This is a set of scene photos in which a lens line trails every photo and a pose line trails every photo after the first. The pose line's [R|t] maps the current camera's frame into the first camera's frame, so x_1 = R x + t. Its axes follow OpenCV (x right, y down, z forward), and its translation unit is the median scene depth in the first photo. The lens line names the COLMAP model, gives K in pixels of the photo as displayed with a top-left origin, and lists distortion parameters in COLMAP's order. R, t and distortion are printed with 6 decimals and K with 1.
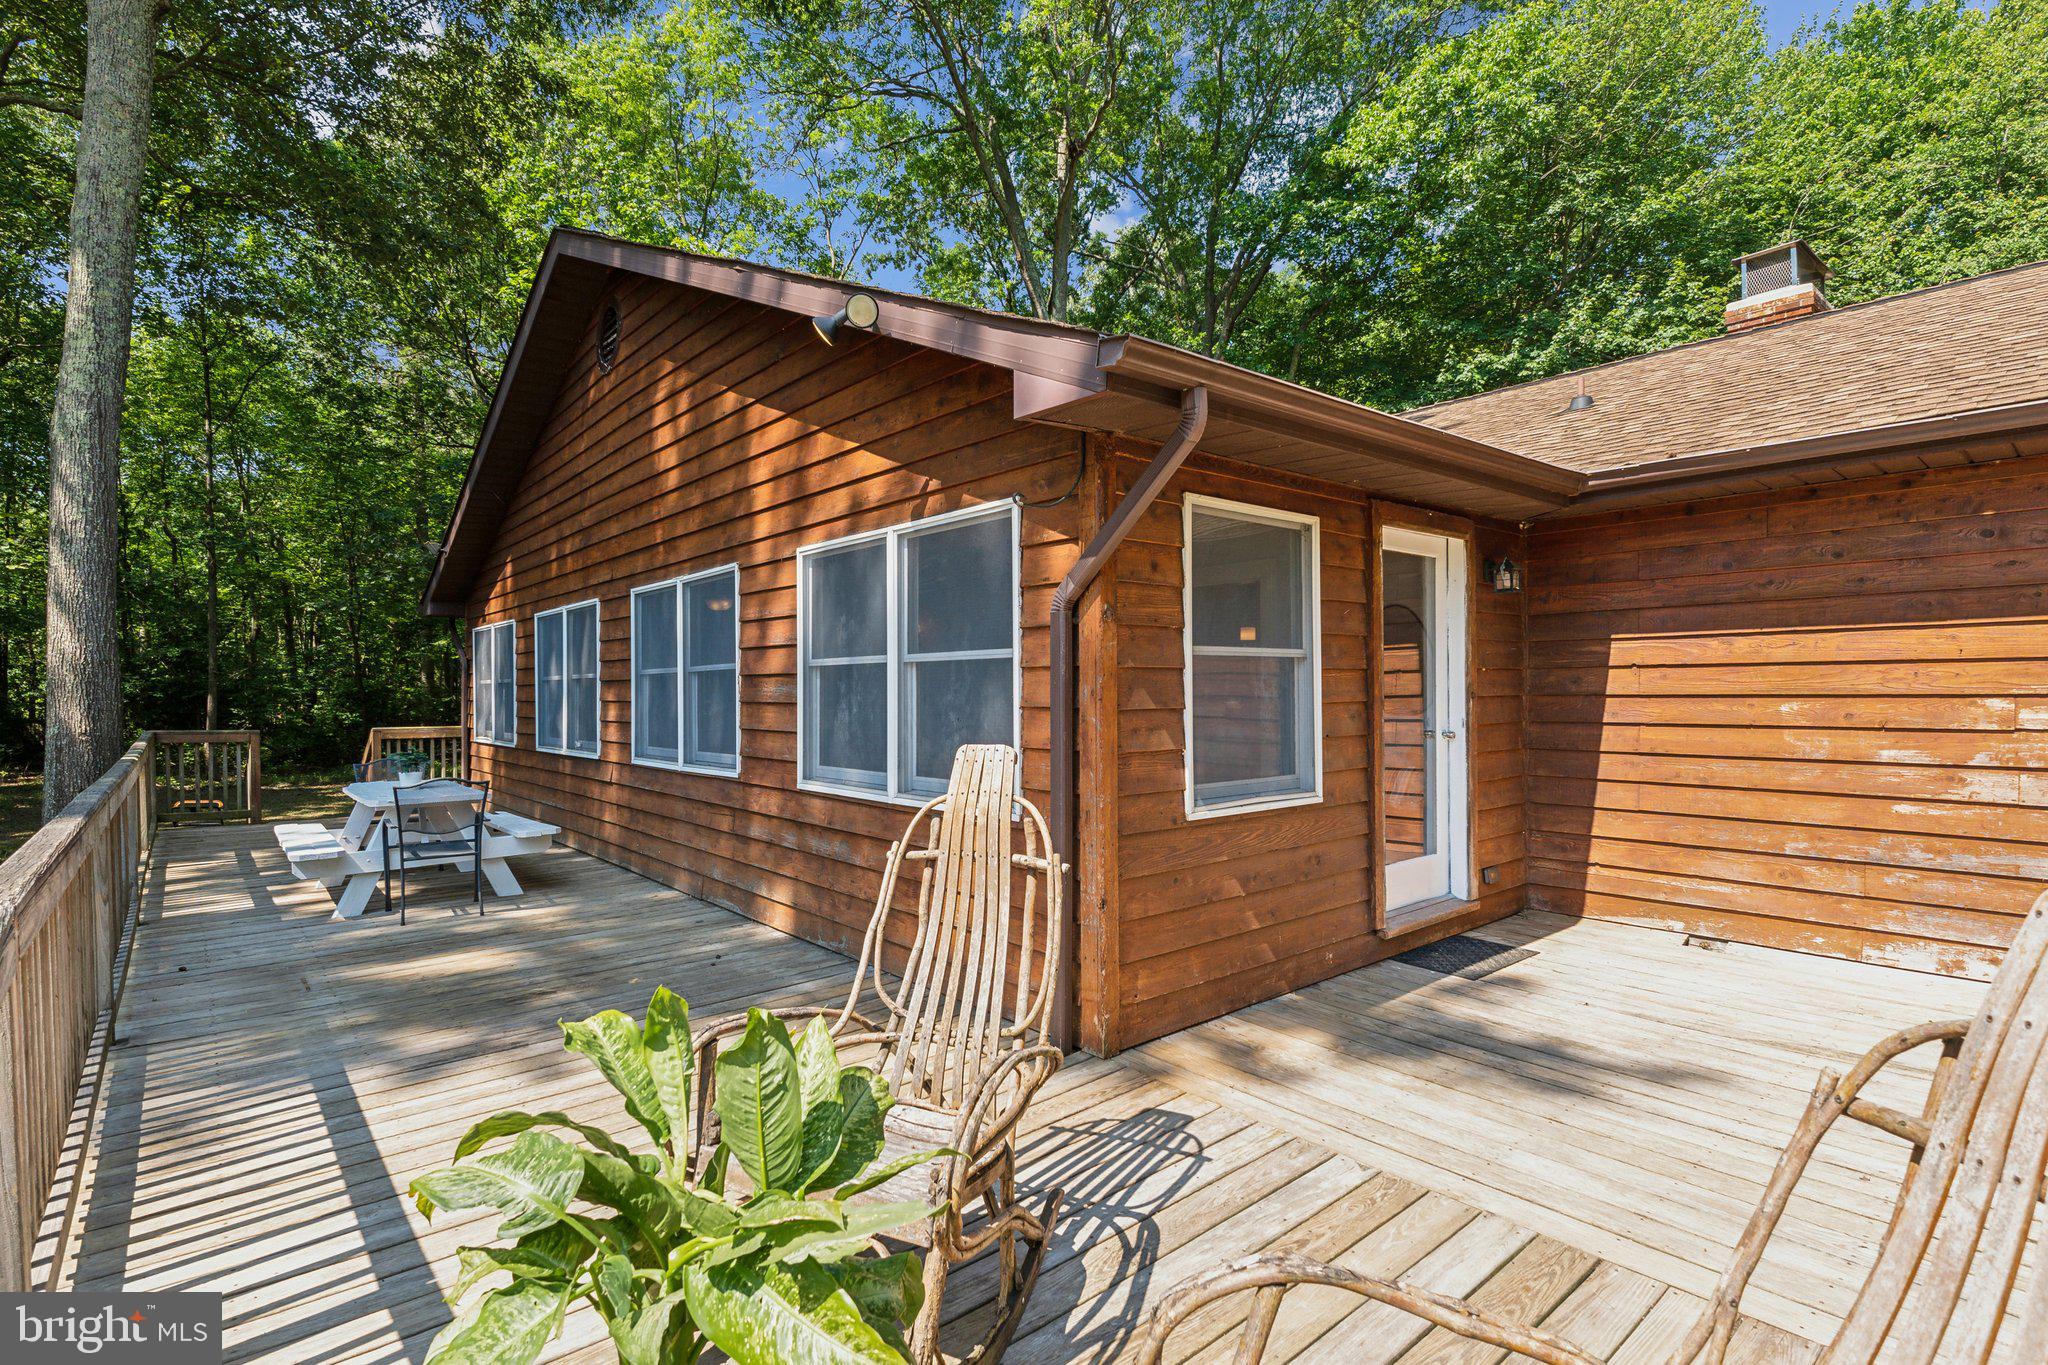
lens RADIAL K [[994.3, 0, 1021.7], [0, 994.3, 671.9], [0, 0, 1]] dist [-0.001117, 0.001076]
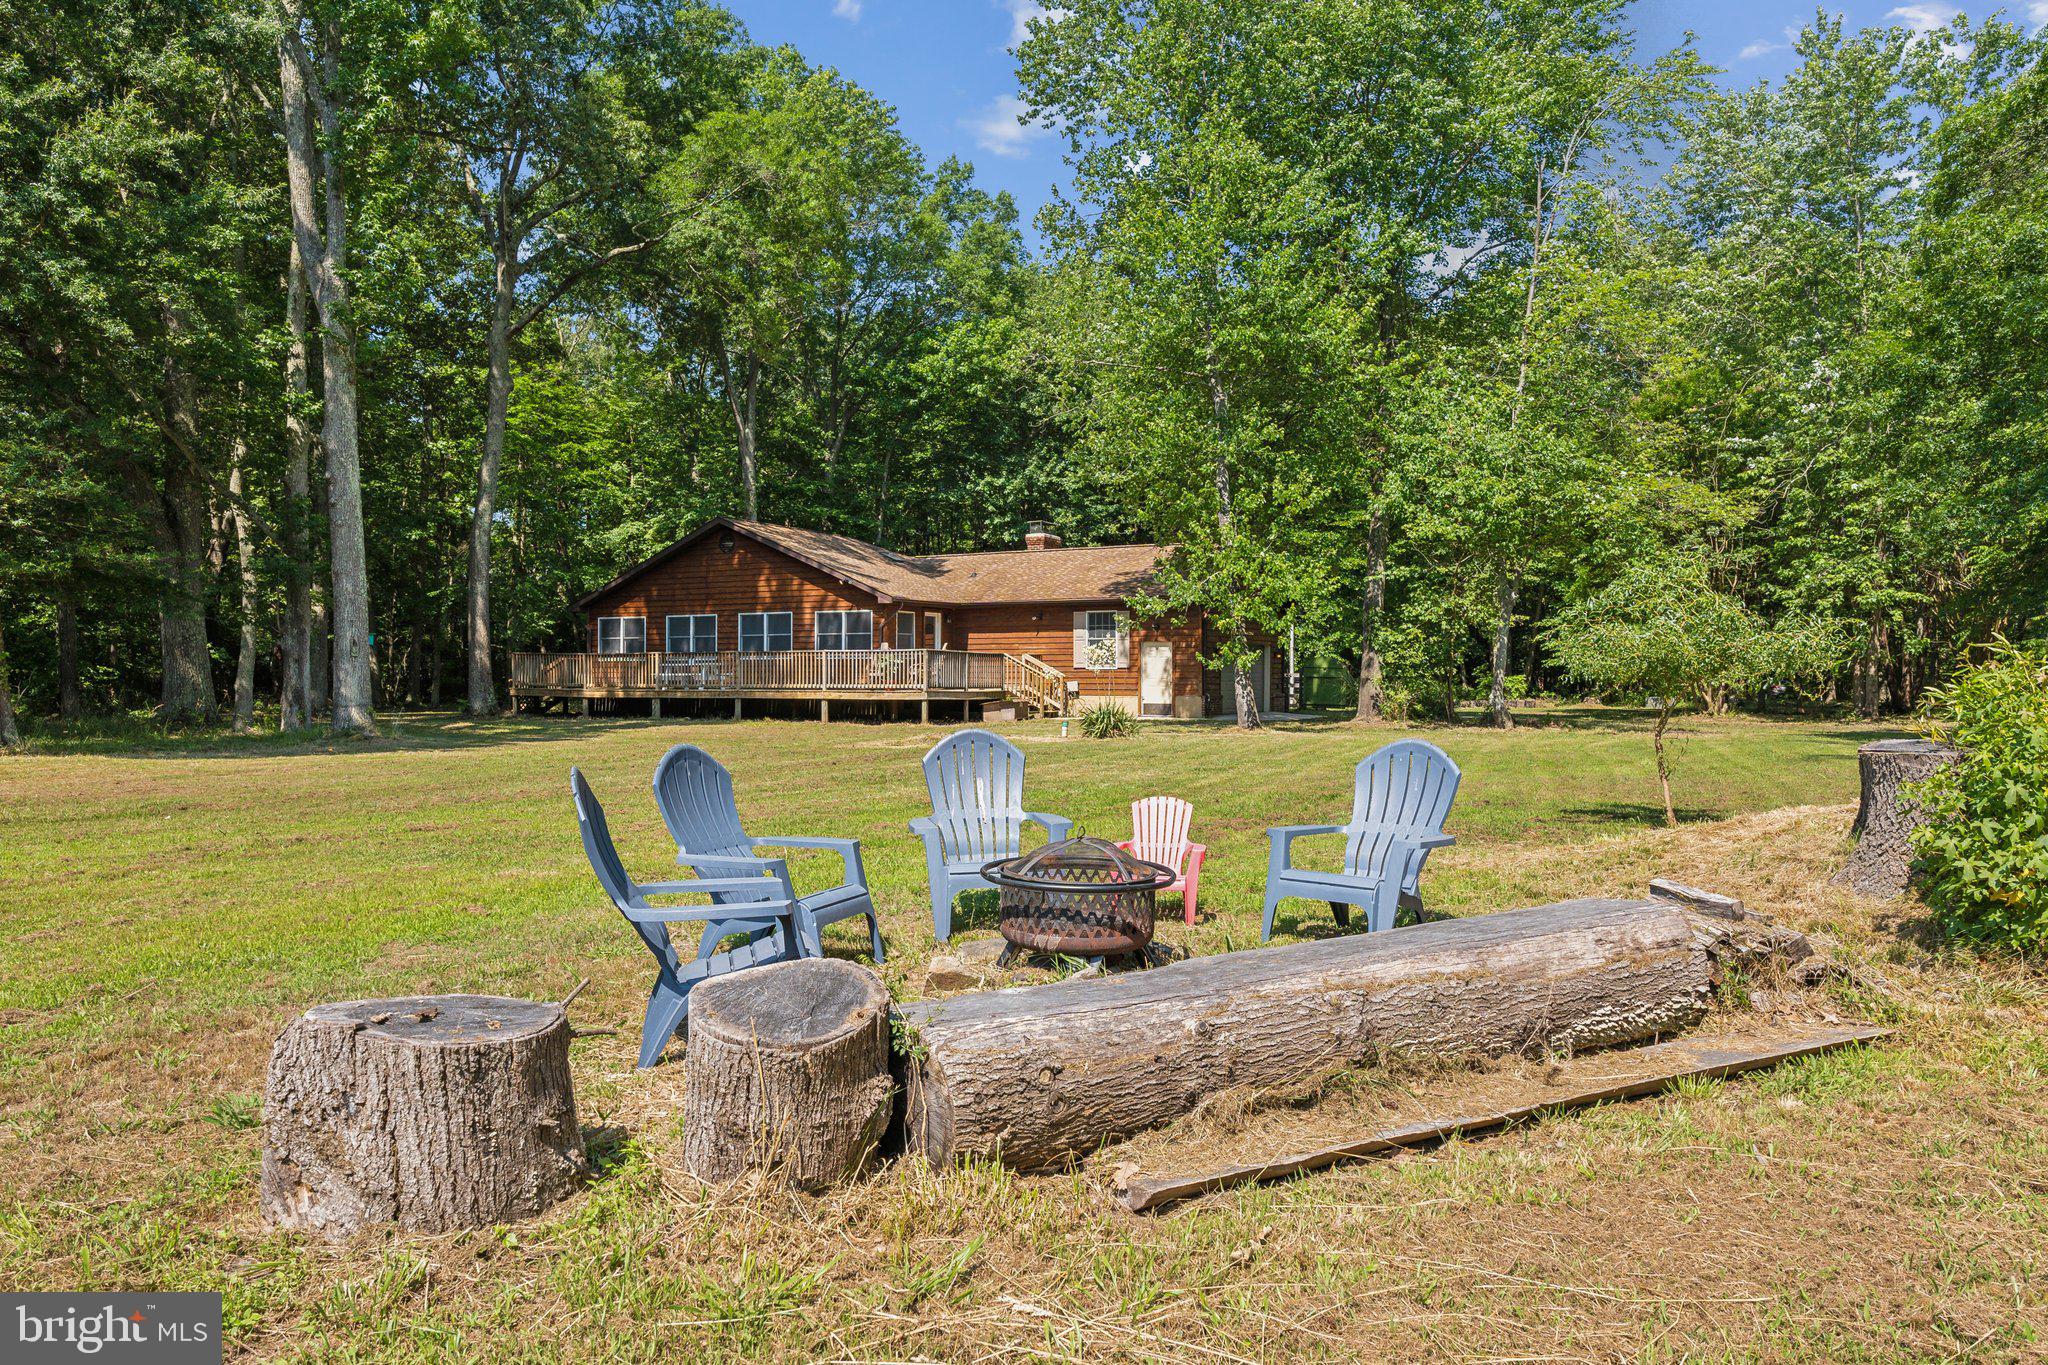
lens RADIAL K [[1270.3, 0, 1032.8], [0, 1270.3, 690.5], [0, 0, 1]] dist [0.030818, -0.000019]
pose [[0.917609, 0.004487, 0.397458, -1.418384], [-0.016835, 0.999478, 0.027584, 0.062216], [-0.397127, -0.032003, 0.917206, -4.286769]]
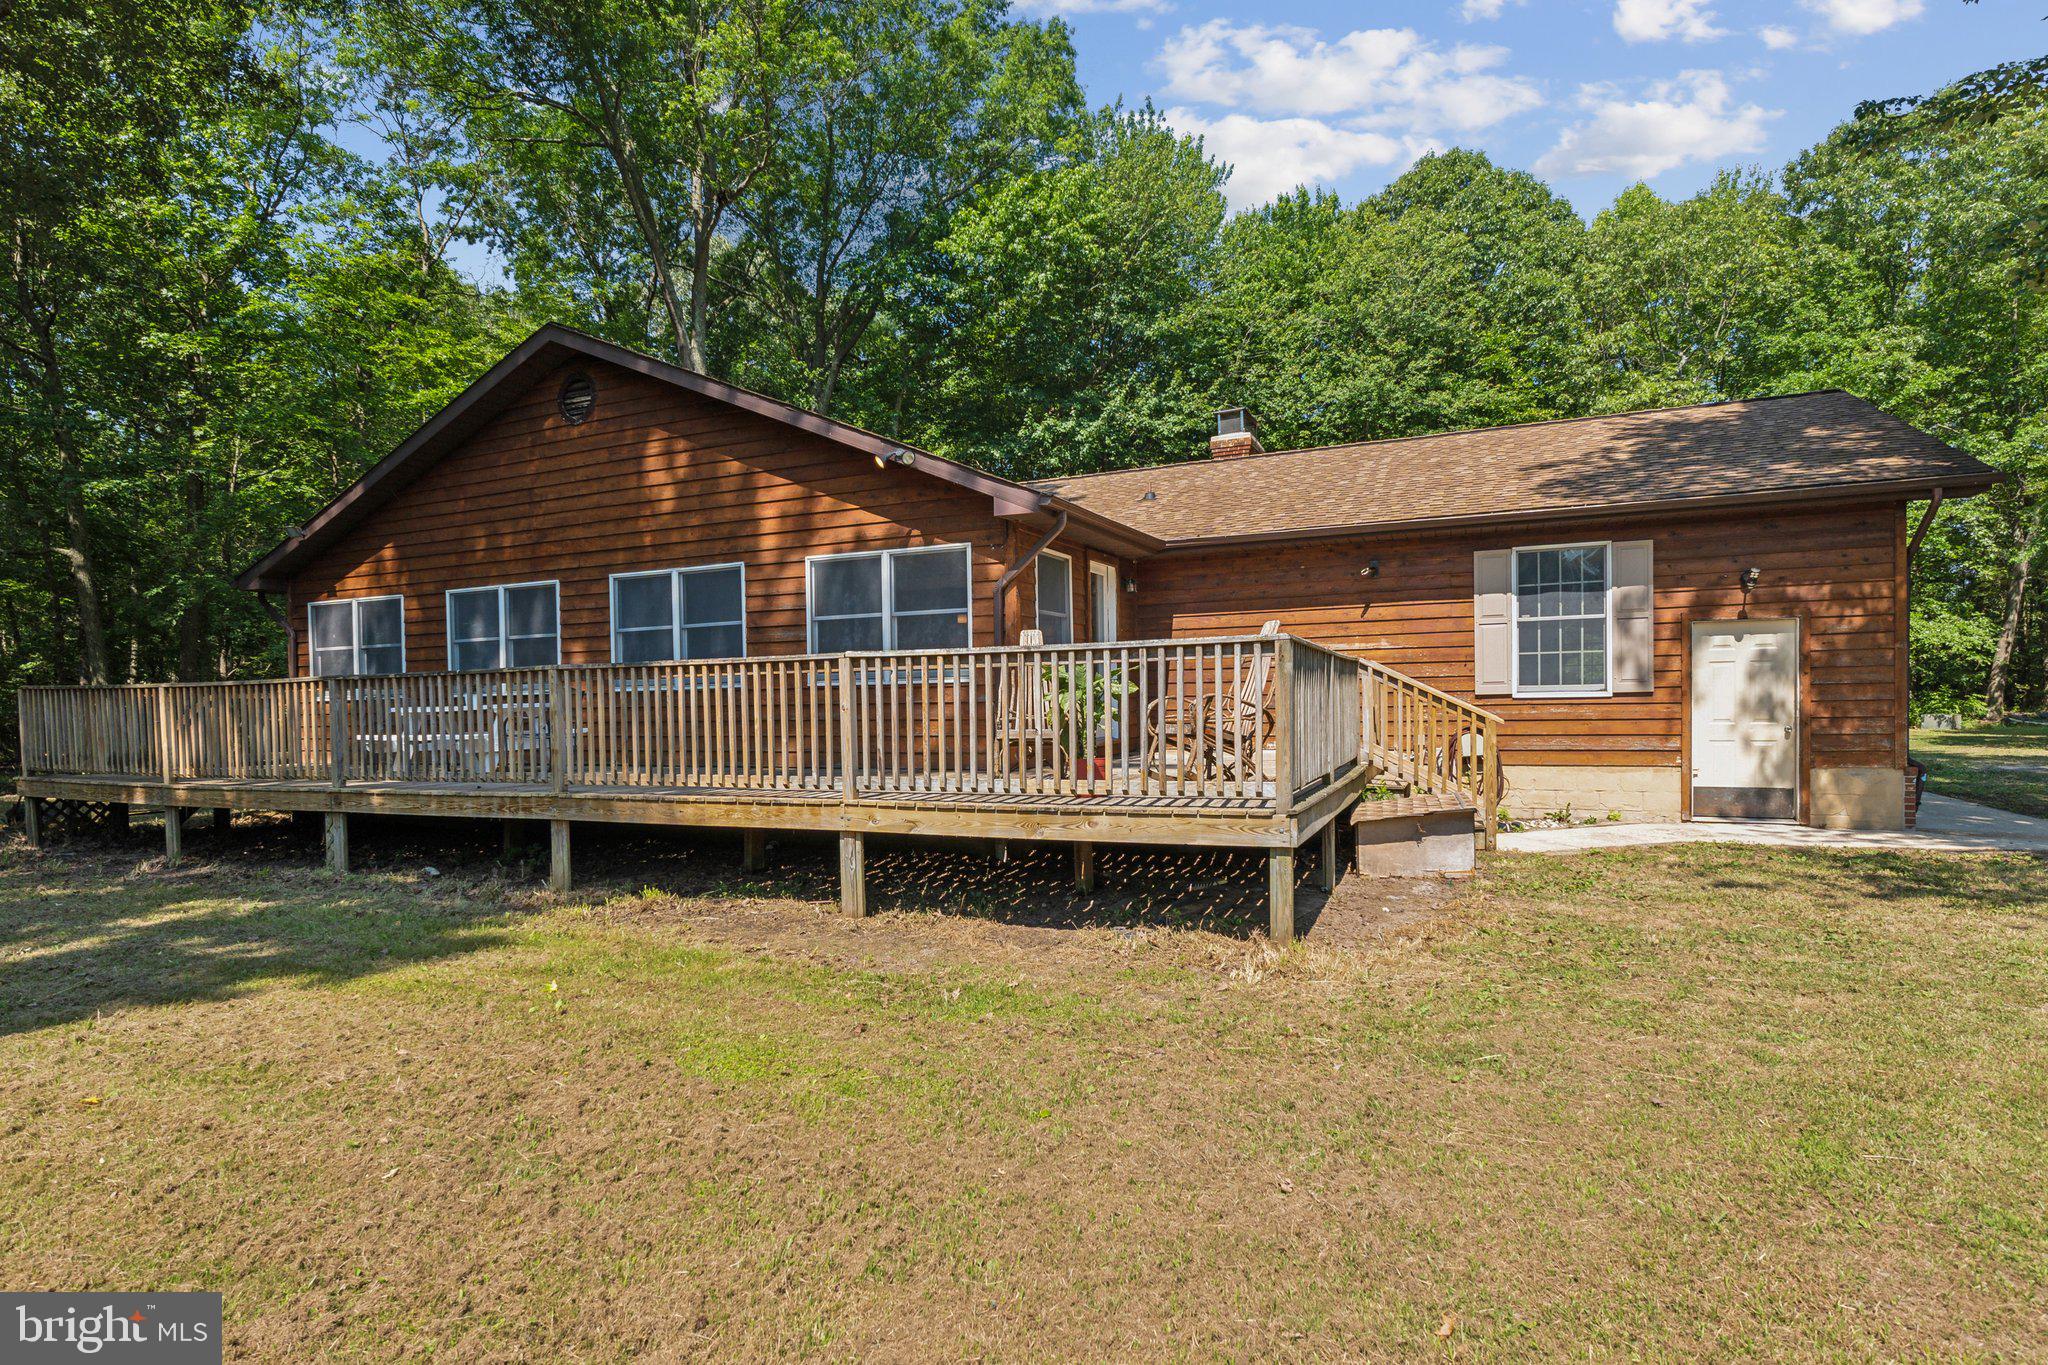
lens RADIAL K [[1052.5, 0, 1011.7], [0, 1052.5, 693.0], [0, 0, 1]] dist [-0.002645, -0.000119]
pose [[0.904774, -0.006749, 0.425838, -0.571021], [0.004066, 0.999966, 0.007209, 0.093944], [-0.425872, -0.004791, 0.904771, -0.752983]]
